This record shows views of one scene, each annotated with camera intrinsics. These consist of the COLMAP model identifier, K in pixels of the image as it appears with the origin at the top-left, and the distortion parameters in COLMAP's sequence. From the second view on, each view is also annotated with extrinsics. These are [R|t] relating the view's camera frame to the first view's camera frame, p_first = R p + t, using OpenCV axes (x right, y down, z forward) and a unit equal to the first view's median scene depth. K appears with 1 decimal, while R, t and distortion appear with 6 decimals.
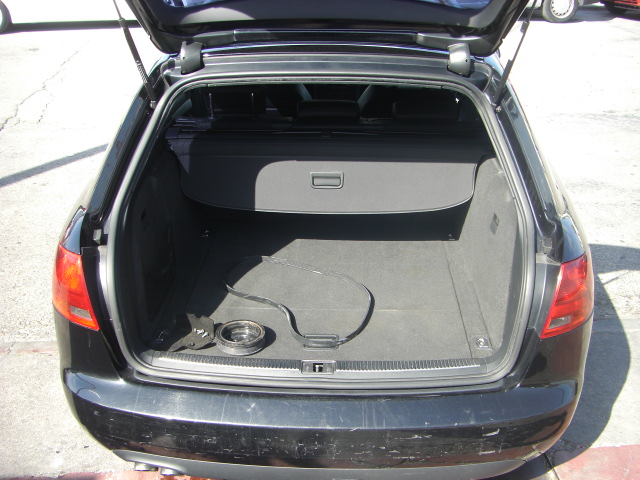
lens RADIAL K [[732.0, 0, 322.1], [0, 732.0, 272.0], [0, 0, 1]] dist [-0.159527, 0.062631]
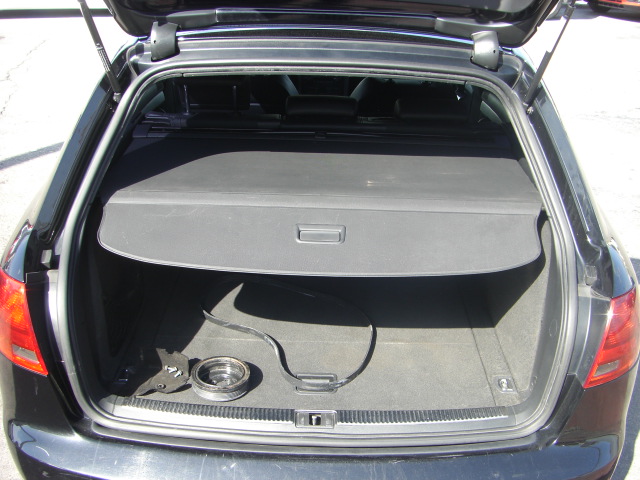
lens RADIAL K [[732.0, 0, 322.1], [0, 732.0, 272.0], [0, 0, 1]] dist [-0.159527, 0.062631]
pose [[0.999227, 0.008774, 0.038312, -0.029602], [-0.009023, 0.999939, 0.006322, -0.040057], [-0.038255, -0.006663, 0.999246, 0.169662]]
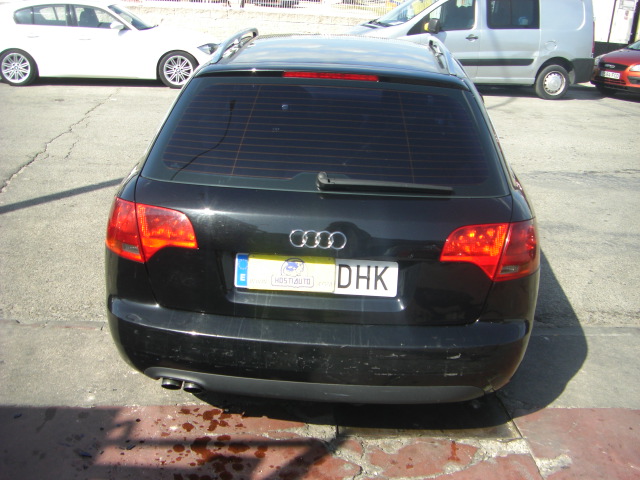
lens RADIAL K [[732.0, 0, 322.1], [0, 732.0, 272.0], [0, 0, 1]] dist [-0.159527, 0.062631]
pose [[0.999170, 0.040713, 0.001091, -0.000026], [-0.040366, 0.993513, -0.106312, 0.201994], [-0.005413, 0.106180, 0.994332, -0.238968]]
